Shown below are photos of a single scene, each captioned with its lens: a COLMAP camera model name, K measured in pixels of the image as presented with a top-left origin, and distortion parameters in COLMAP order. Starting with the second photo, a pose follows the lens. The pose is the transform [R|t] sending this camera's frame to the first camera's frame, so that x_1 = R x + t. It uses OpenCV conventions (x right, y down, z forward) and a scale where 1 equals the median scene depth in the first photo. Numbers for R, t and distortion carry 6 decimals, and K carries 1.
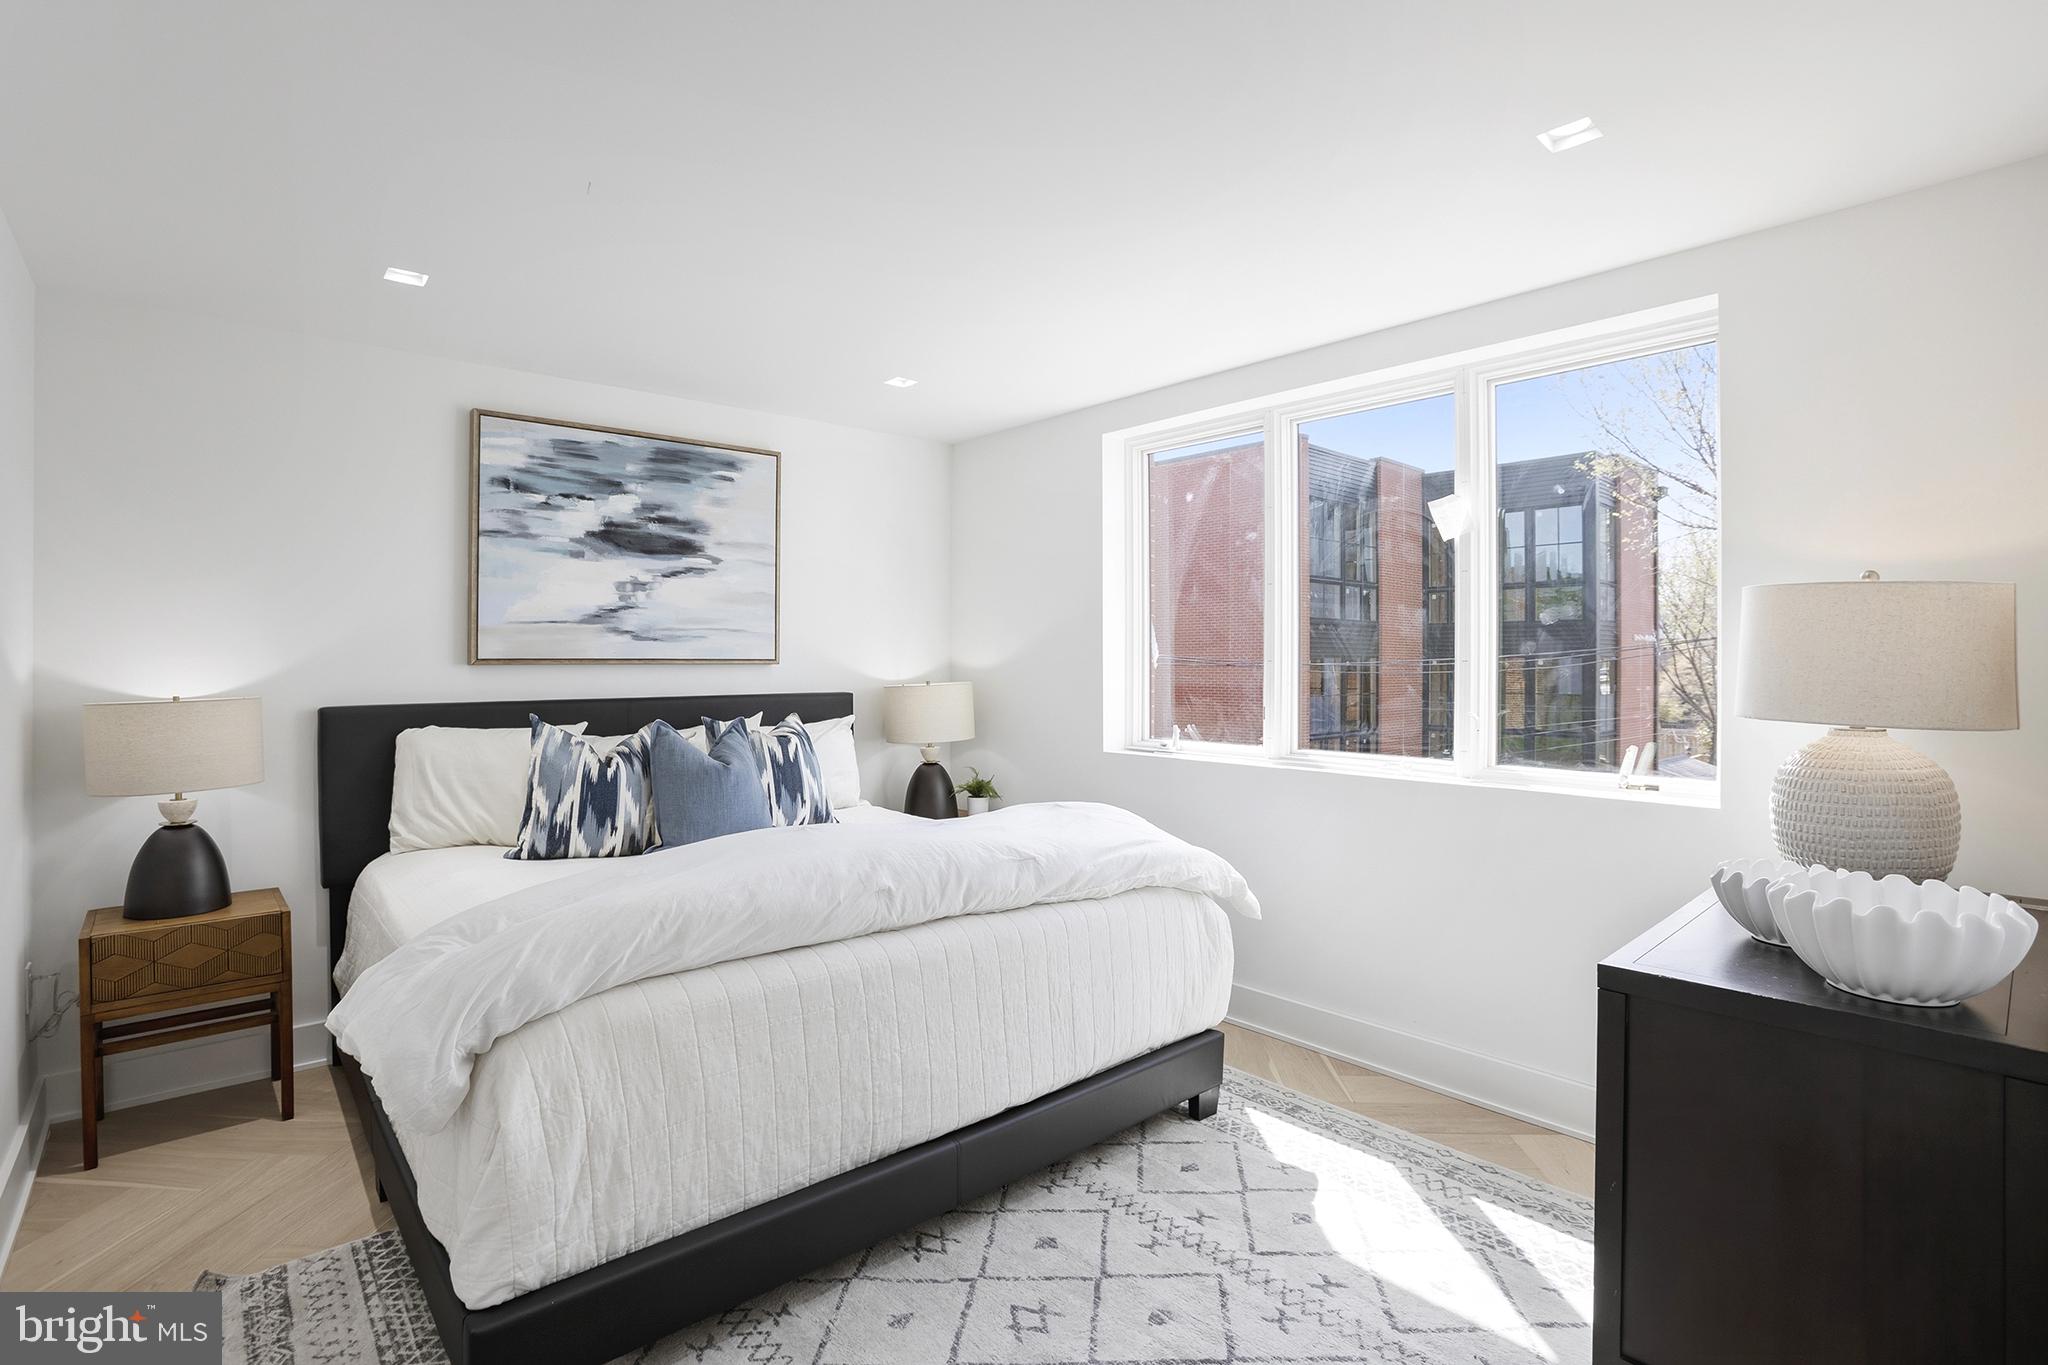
lens RADIAL K [[969.3, 0, 1012.0], [0, 969.3, 658.0], [0, 0, 1]] dist [-0.076729, 0.027606]
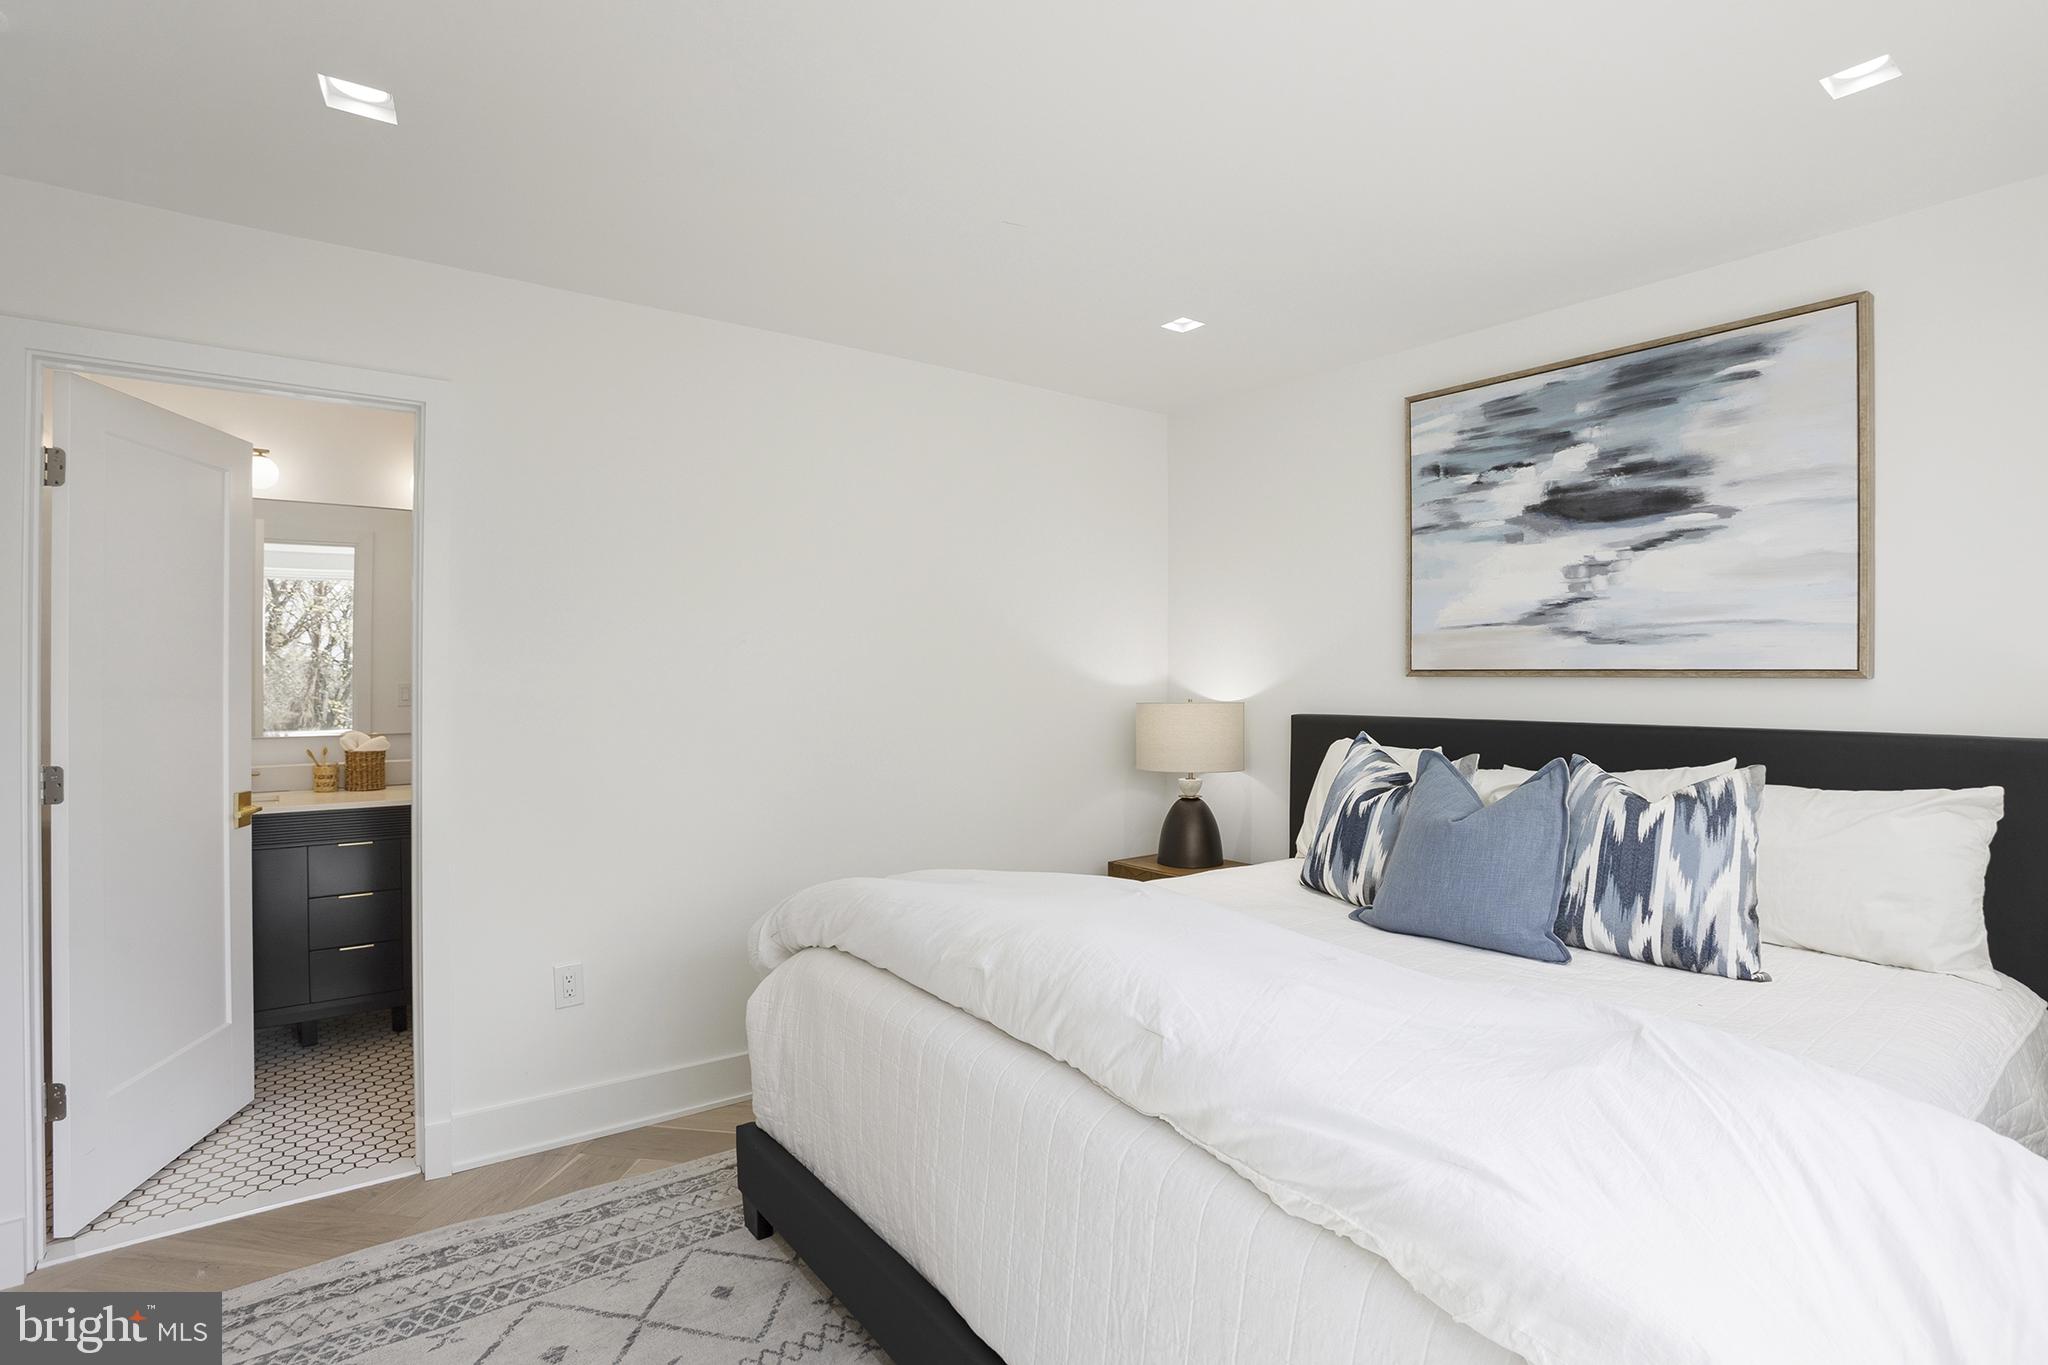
lens RADIAL K [[1022.2, 0, 1043.0], [0, 1022.2, 676.4], [0, 0, 1]] dist [-0.051006, 0.001337]
pose [[-0.071684, 0.008768, -0.997389, 0.408369], [0.005826, 0.999948, 0.008371, -0.002696], [0.997410, -0.005210, -0.071732, 0.661276]]
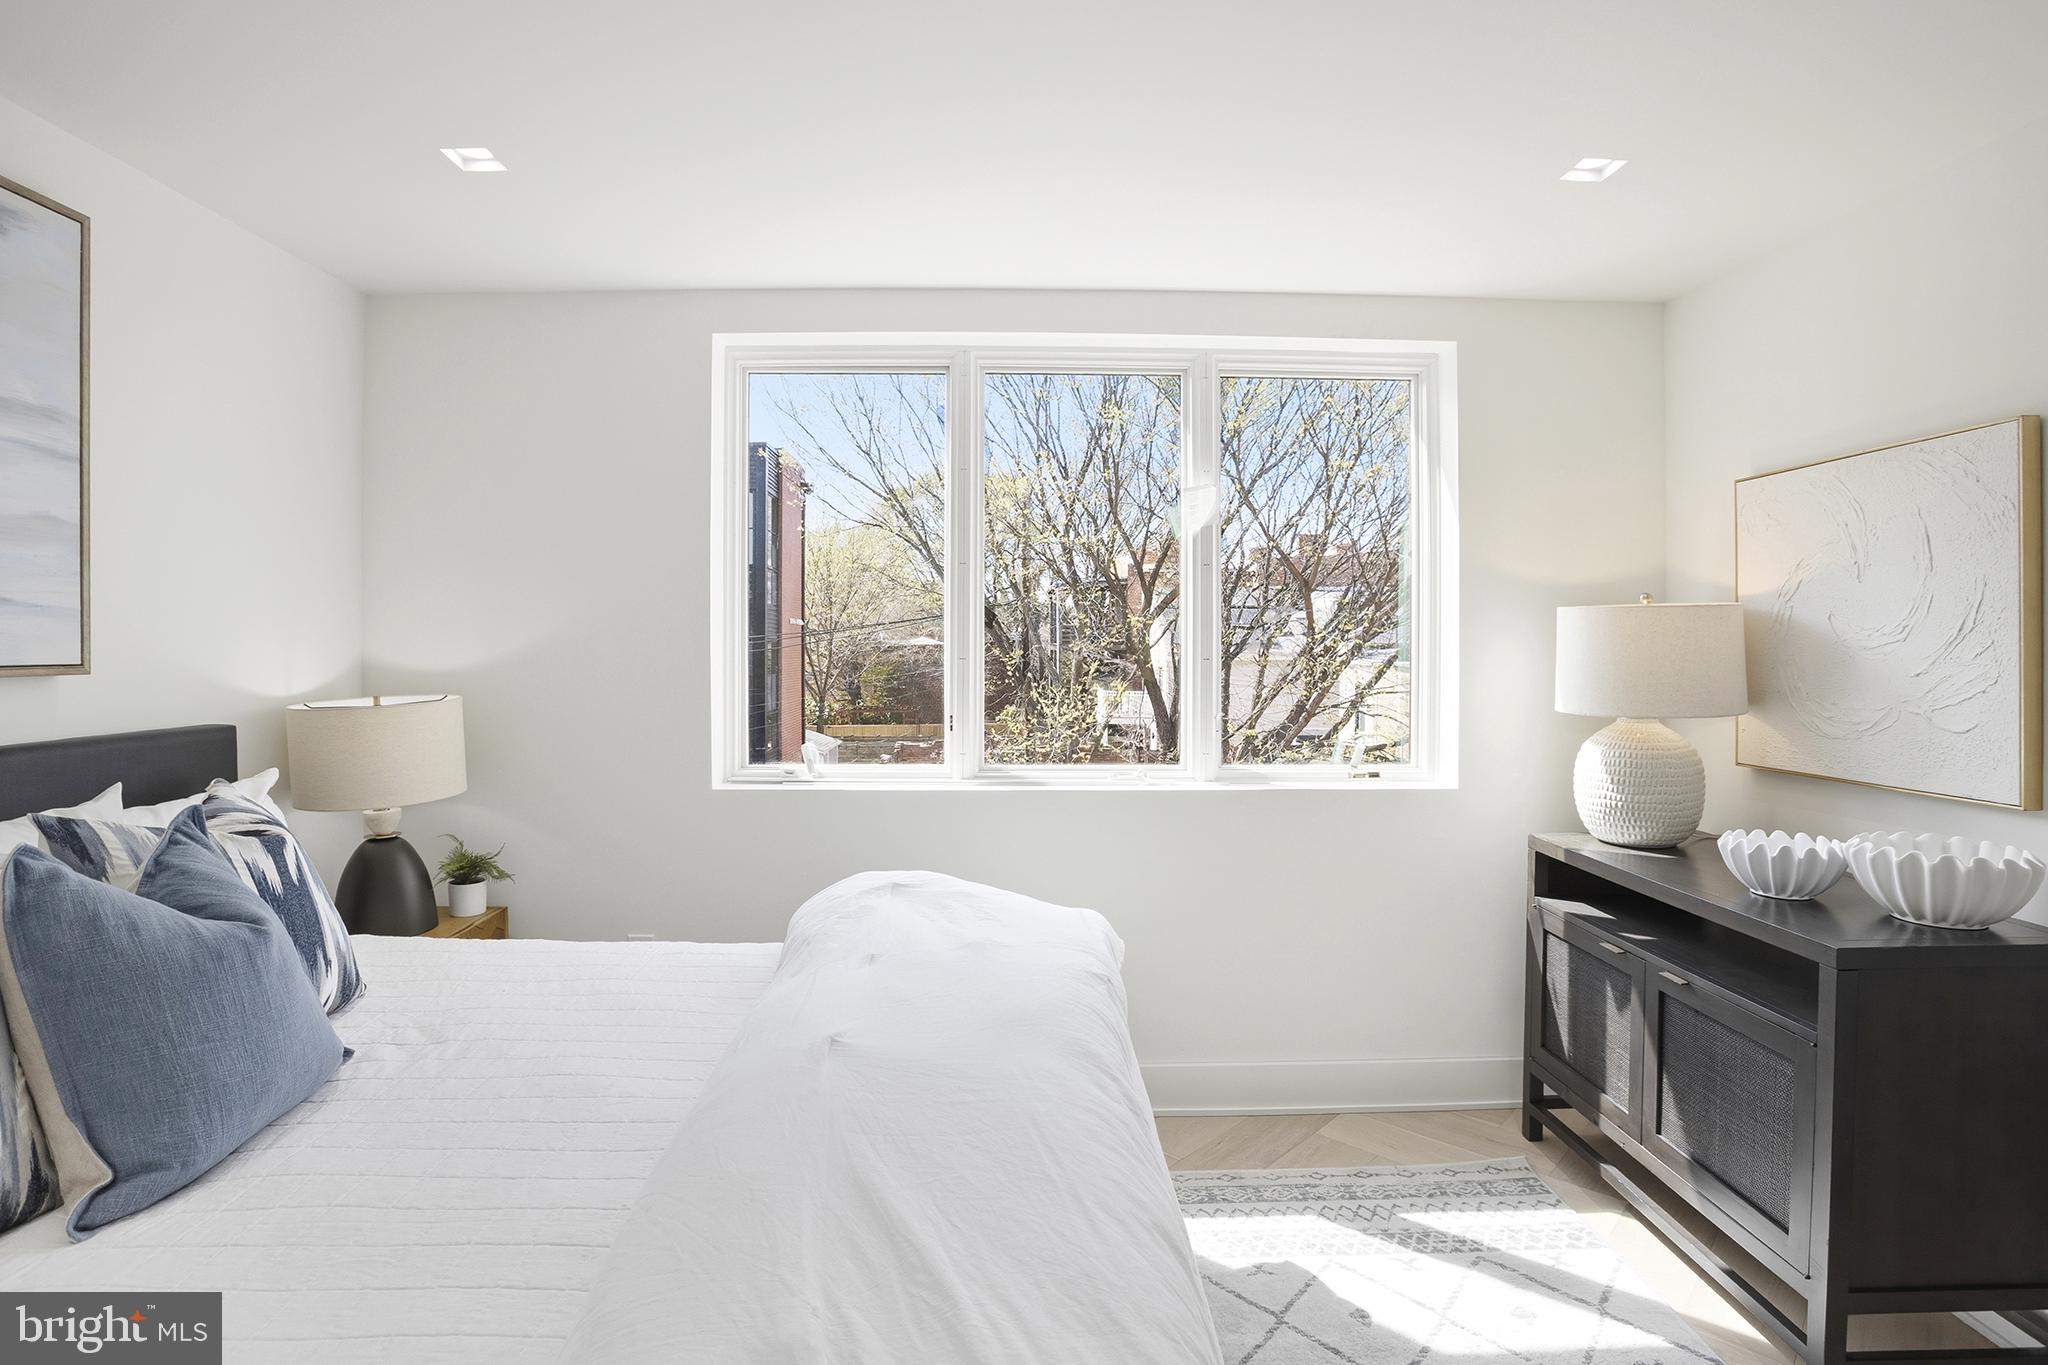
lens RADIAL K [[1012.4, 0, 970.6], [0, 1012.4, 647.8], [0, 0, 1]] dist [-0.081403, 0.033715]
pose [[0.648747, -0.004961, 0.760988, -0.368548], [-0.003771, 0.999946, 0.009734, -0.014716], [-0.760995, -0.009184, 0.648693, 0.430475]]
